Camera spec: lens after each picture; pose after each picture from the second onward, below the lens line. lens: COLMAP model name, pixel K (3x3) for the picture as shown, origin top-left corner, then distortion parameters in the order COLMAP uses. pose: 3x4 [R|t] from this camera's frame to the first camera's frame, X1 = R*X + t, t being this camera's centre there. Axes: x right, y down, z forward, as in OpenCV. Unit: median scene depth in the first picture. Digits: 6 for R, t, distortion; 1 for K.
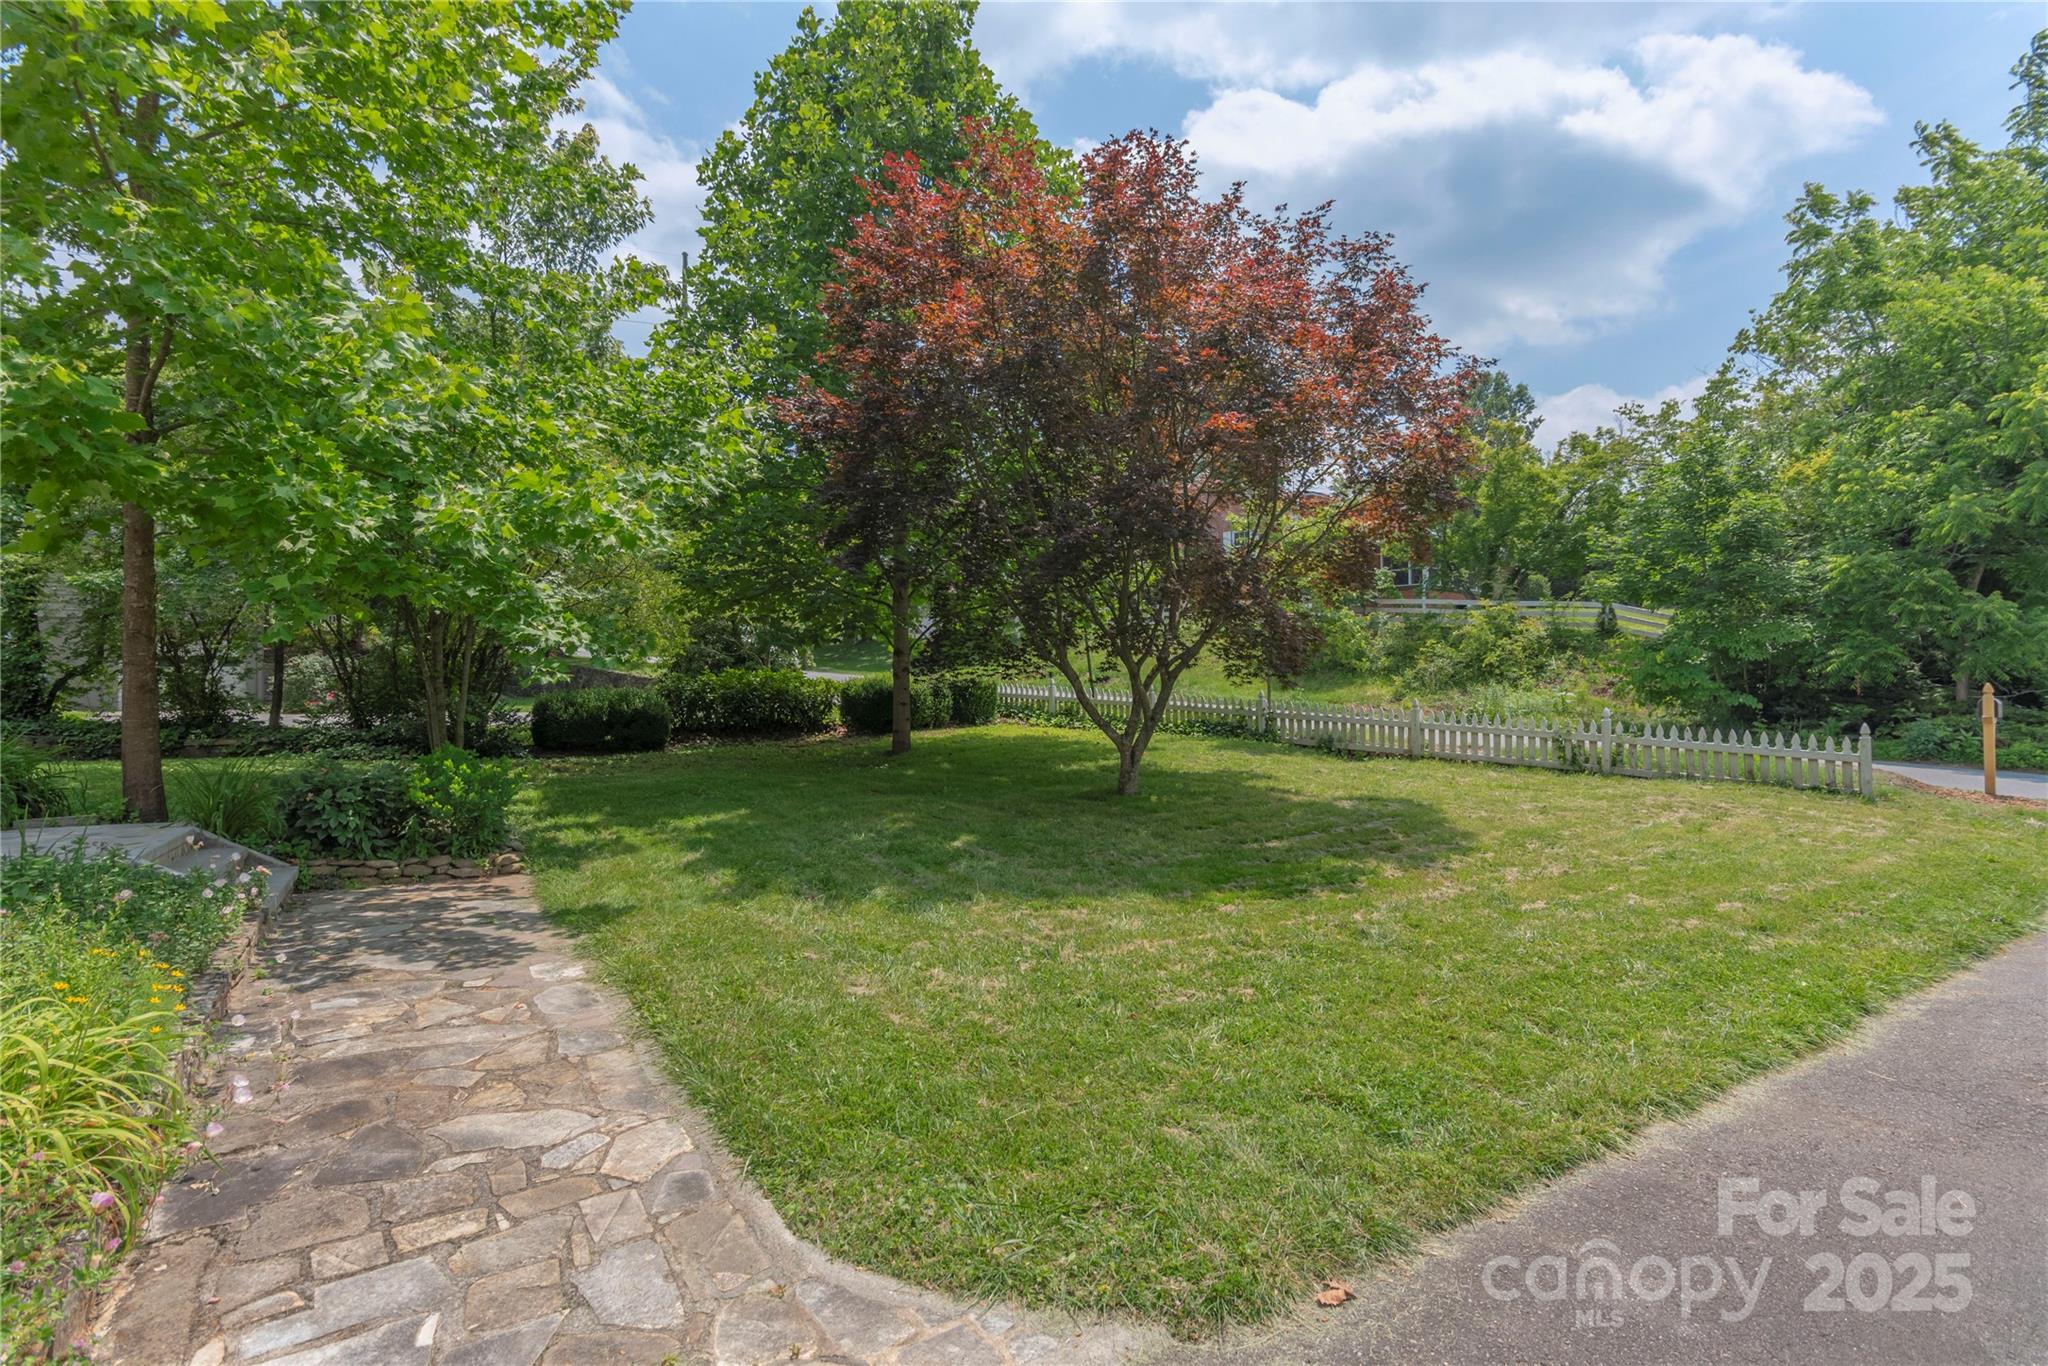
lens RADIAL K [[1008.8, 0, 1015.2], [0, 1008.8, 682.9], [0, 0, 1]] dist [0.007887, -0.000787]
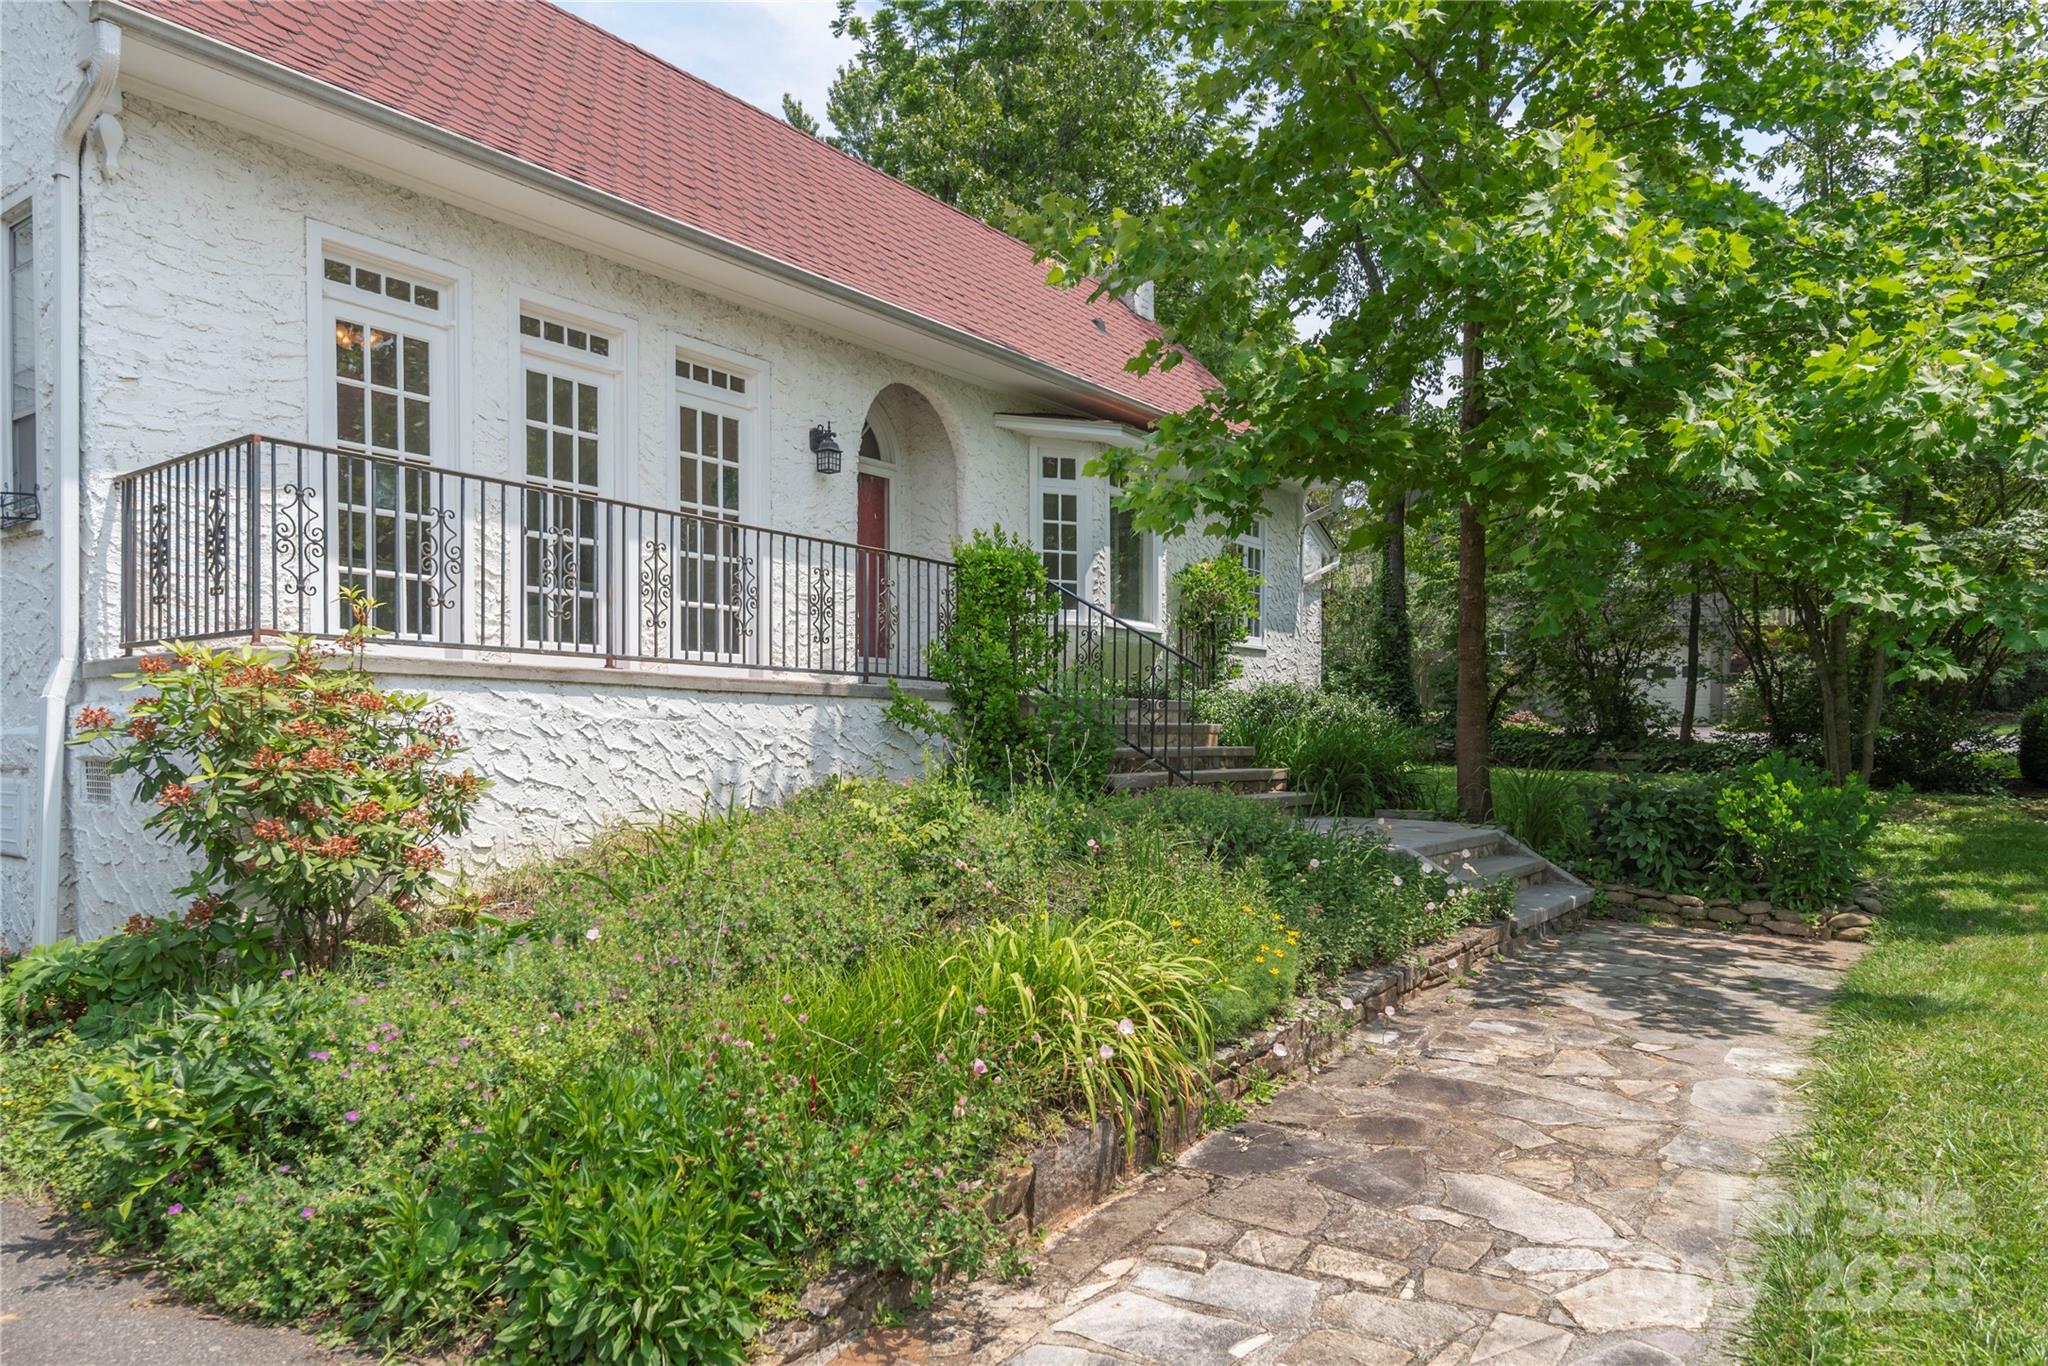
lens RADIAL K [[1311.3, 0, 1018.4], [0, 1311.3, 691.5], [0, 0, 1]] dist [-0.000921, 0.000077]
pose [[0.386983, -0.010647, -0.922025, 0.246071], [0.002108, 0.999941, -0.010662, 0.047466], [0.922084, 0.002182, 0.386983, 0.222203]]
